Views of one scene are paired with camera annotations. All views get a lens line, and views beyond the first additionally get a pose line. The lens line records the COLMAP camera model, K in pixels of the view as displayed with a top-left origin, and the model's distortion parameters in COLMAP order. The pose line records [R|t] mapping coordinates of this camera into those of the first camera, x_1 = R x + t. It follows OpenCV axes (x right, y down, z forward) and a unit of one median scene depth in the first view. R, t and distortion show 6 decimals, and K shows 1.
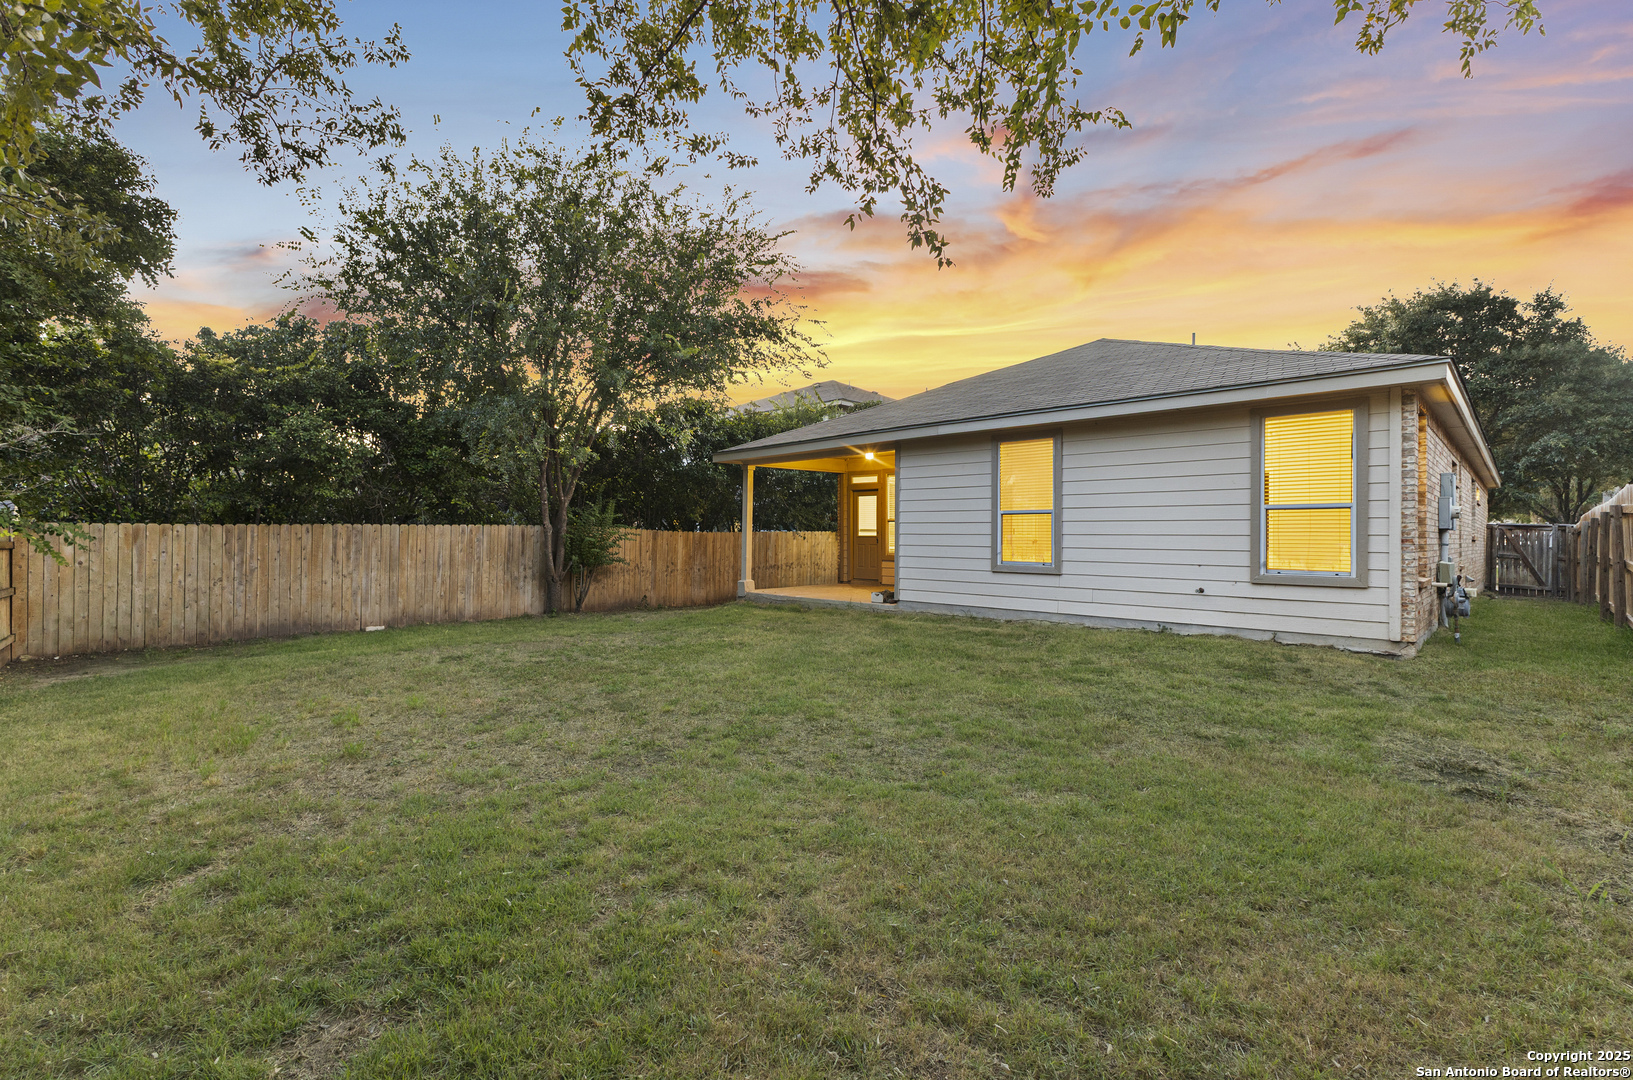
lens RADIAL K [[732.5, 0, 825.0], [0, 732.5, 532.8], [0, 0, 1]] dist [-0.004198, -0.000209]
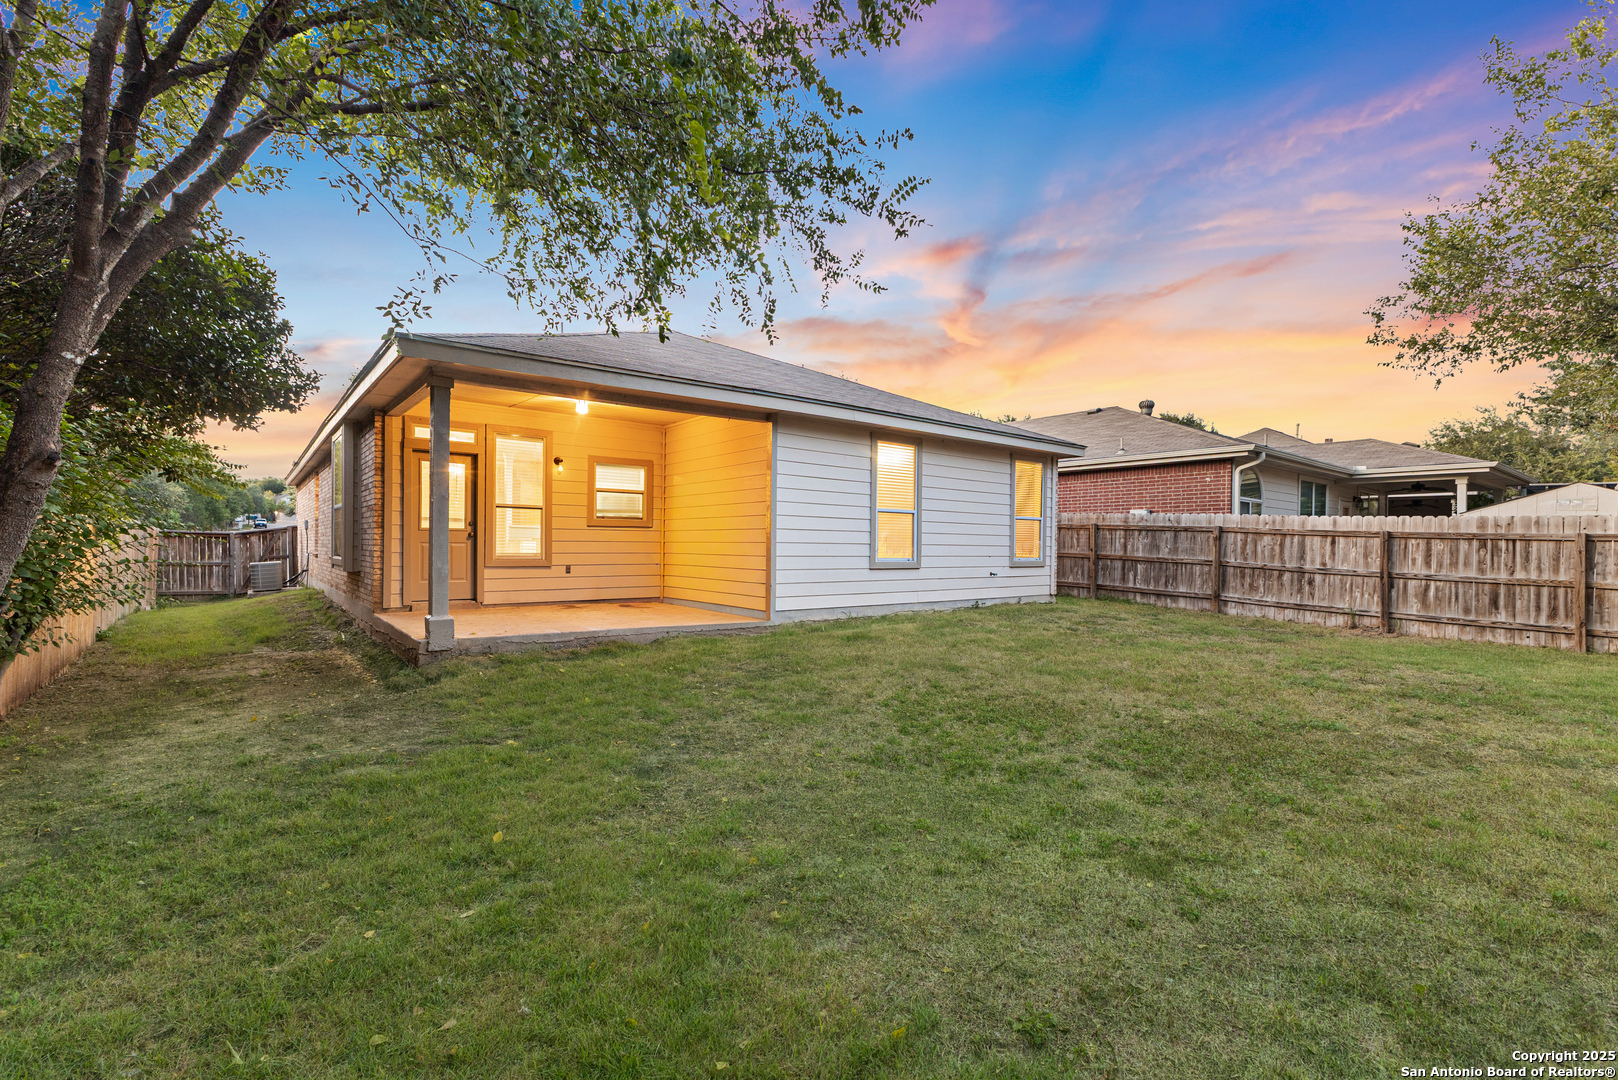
lens RADIAL K [[722.8, 0, 814.2], [0, 722.8, 540.2], [0, 0, 1]] dist [0.004207, 0.000469]
pose [[0.136638, -0.003027, 0.990616, -0.764533], [-0.015555, 0.999865, 0.005201, 0.009368], [-0.990499, -0.016119, 0.136573, 0.951615]]
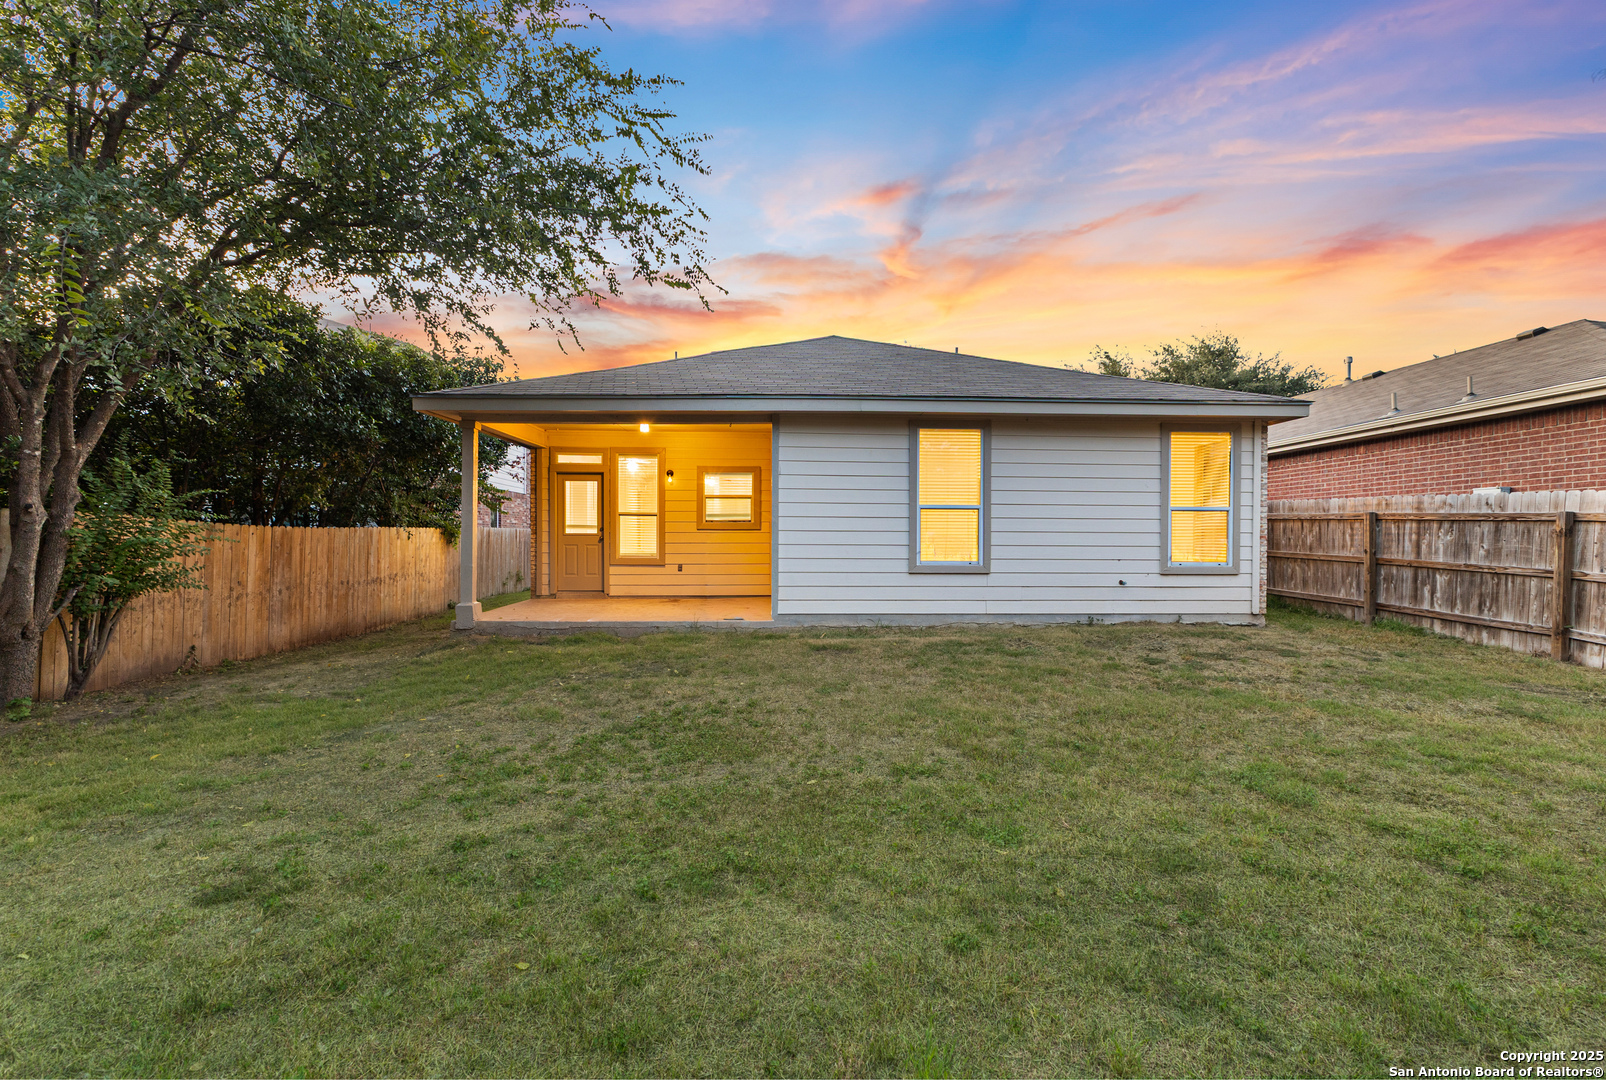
lens RADIAL K [[718.8, 0, 805.5], [0, 718.8, 547.0], [0, 0, 1]] dist [0.009241, 0.000177]
pose [[0.691329, -0.015417, 0.722375, -0.495339], [-0.002034, 0.999727, 0.023283, 0.000676], [-0.722537, -0.017565, 0.691109, 0.492315]]
